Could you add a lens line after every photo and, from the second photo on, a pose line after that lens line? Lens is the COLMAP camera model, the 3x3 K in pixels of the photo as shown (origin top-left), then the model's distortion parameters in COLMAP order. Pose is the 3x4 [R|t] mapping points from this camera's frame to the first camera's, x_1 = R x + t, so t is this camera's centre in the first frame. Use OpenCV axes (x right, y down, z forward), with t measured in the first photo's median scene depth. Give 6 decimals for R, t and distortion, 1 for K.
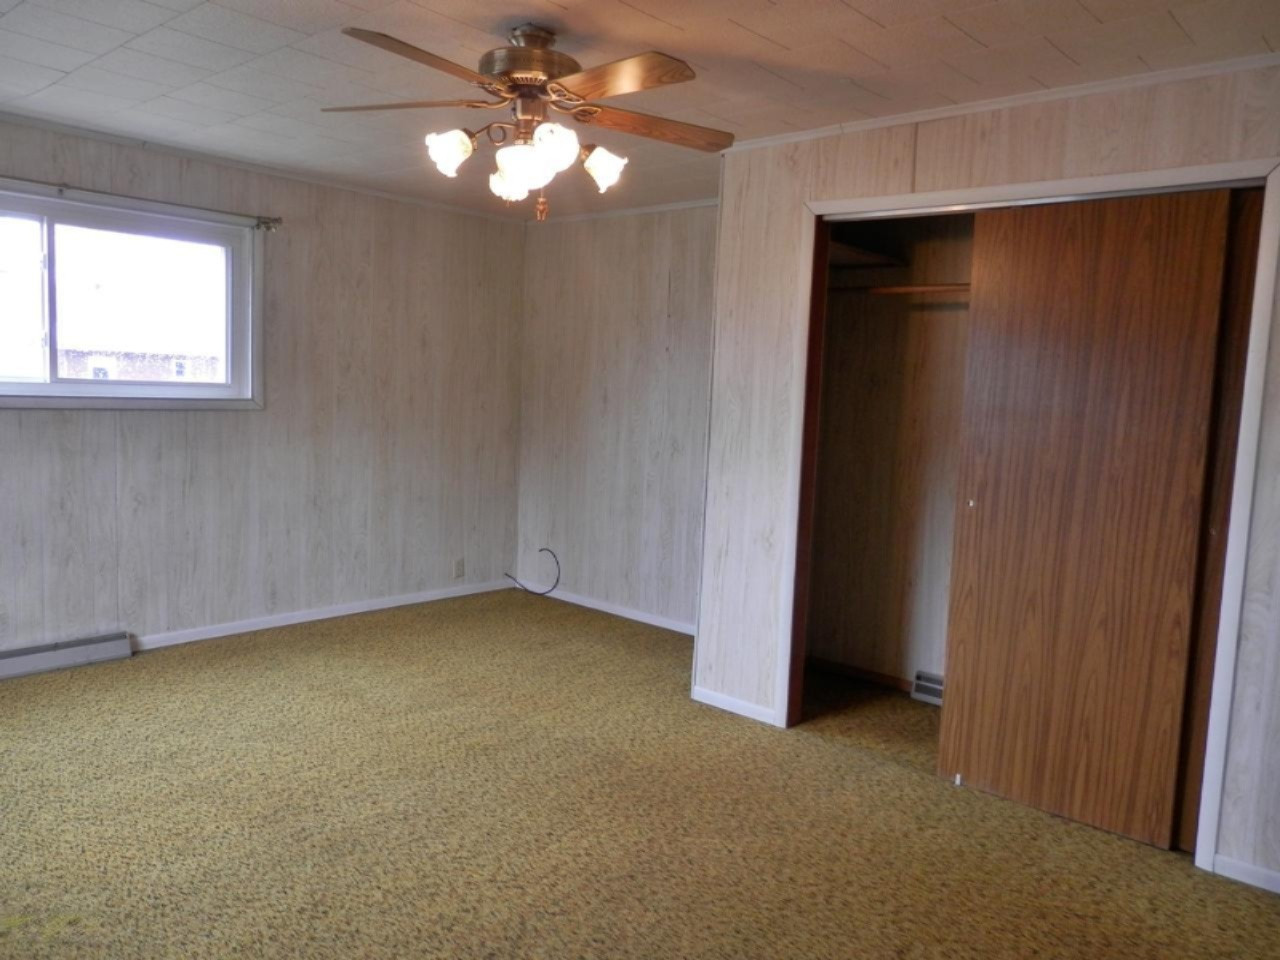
lens RADIAL K [[957.5, 0, 644.9], [0, 957.5, 480.3], [0, 0, 1]] dist [-0.002069, 0.005108]
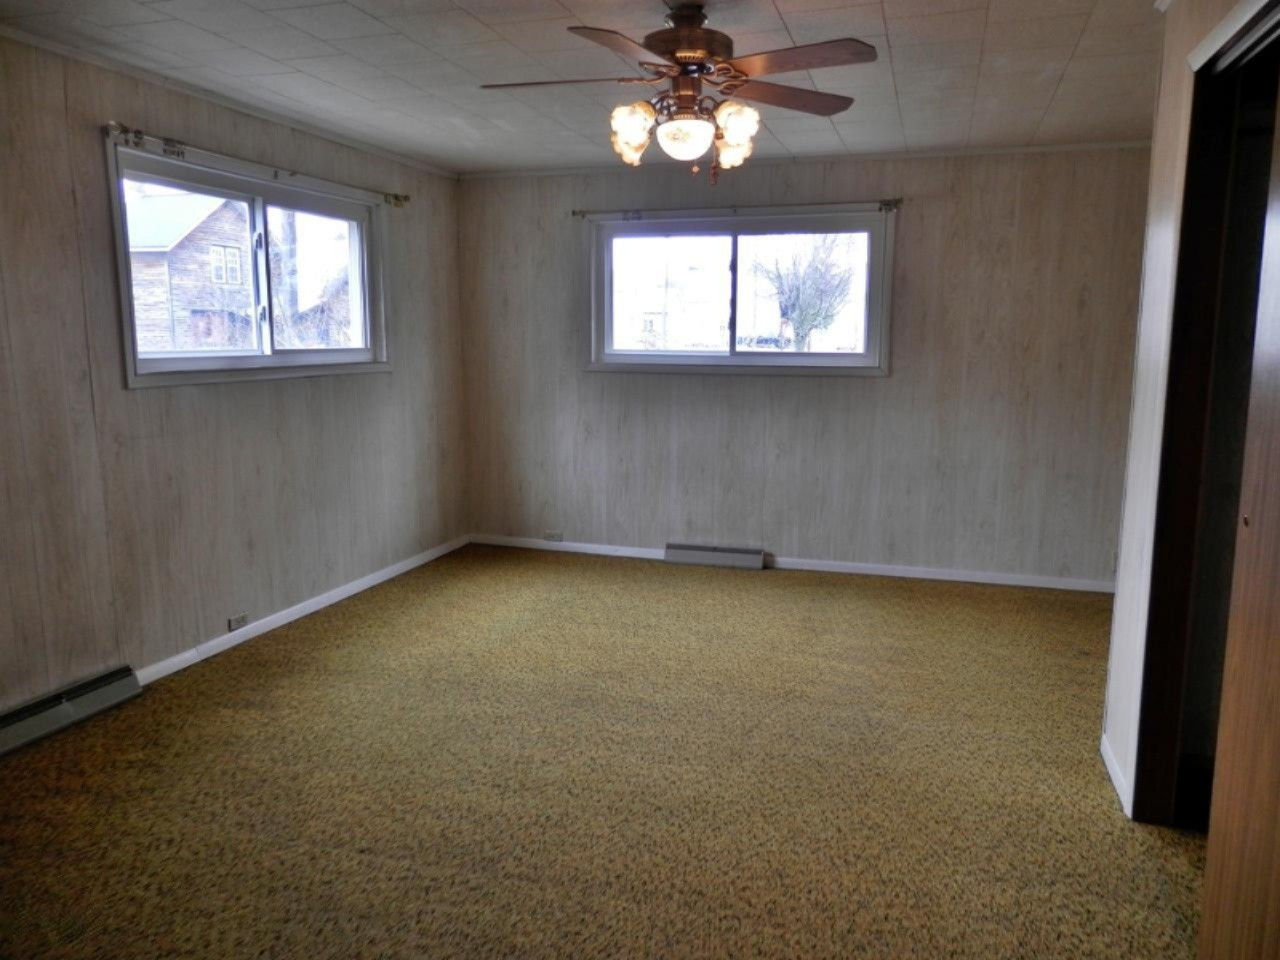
lens RADIAL K [[957.5, 0, 644.6], [0, 957.5, 479.1], [0, 0, 1]] dist [-0.002069, 0.005108]
pose [[0.407674, 0.093448, -0.908333, 0.568838], [-0.079721, 0.994594, 0.066542, -0.008389], [0.909641, 0.045286, 0.412920, 0.340064]]
